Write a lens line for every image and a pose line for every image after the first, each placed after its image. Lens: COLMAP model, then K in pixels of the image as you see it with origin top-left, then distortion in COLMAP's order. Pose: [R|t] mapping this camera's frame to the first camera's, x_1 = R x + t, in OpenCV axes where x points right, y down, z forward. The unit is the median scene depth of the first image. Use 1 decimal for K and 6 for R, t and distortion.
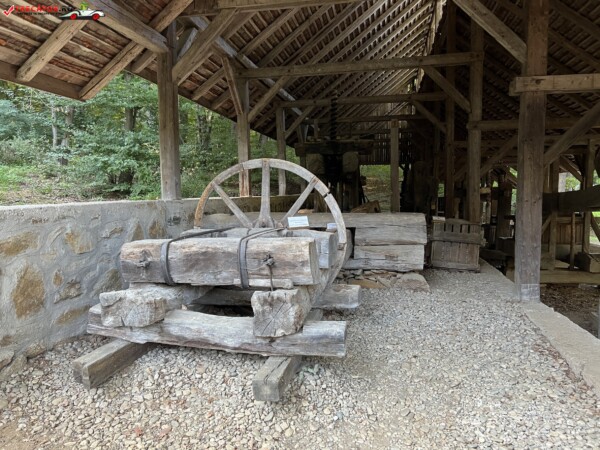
lens RADIAL K [[456.4, 0, 301.1], [0, 456.4, 226.3], [0, 0, 1]] dist [0.012041, 0.003647]
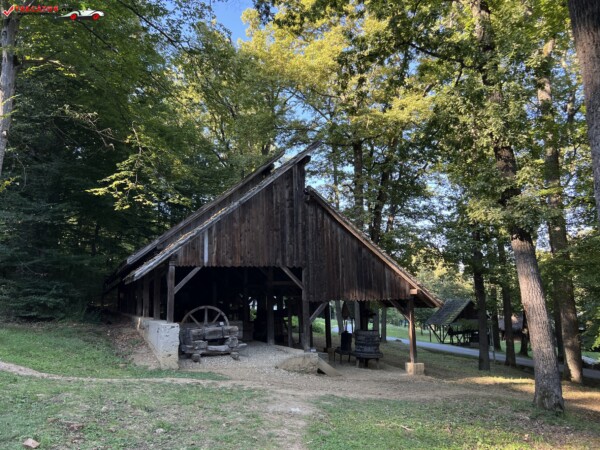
lens RADIAL K [[456.4, 0, 300.5], [0, 456.4, 225.3], [0, 0, 1]] dist [0.012041, 0.003647]
pose [[0.804610, 0.079861, 0.588409, -1.593561], [0.073666, 0.969836, -0.232363, 0.114445], [-0.589217, 0.230307, 0.774456, -2.223568]]
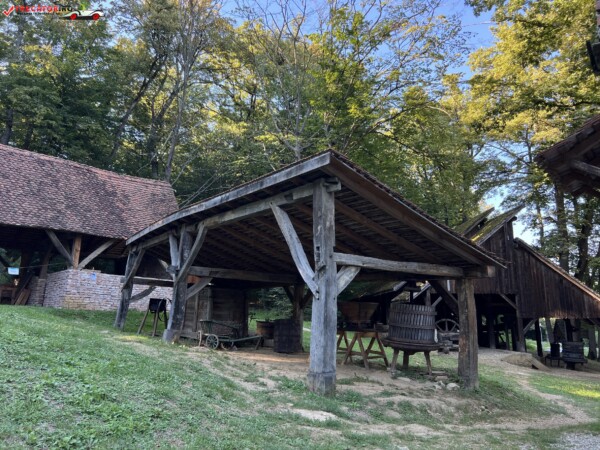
lens RADIAL K [[456.4, 0, 300.3], [0, 456.4, 224.2], [0, 0, 1]] dist [0.012041, 0.003647]
pose [[0.974650, 0.053470, 0.217251, -2.898835], [0.012302, 0.956745, -0.290666, 0.310755], [-0.223396, 0.285970, 0.931834, -3.785002]]
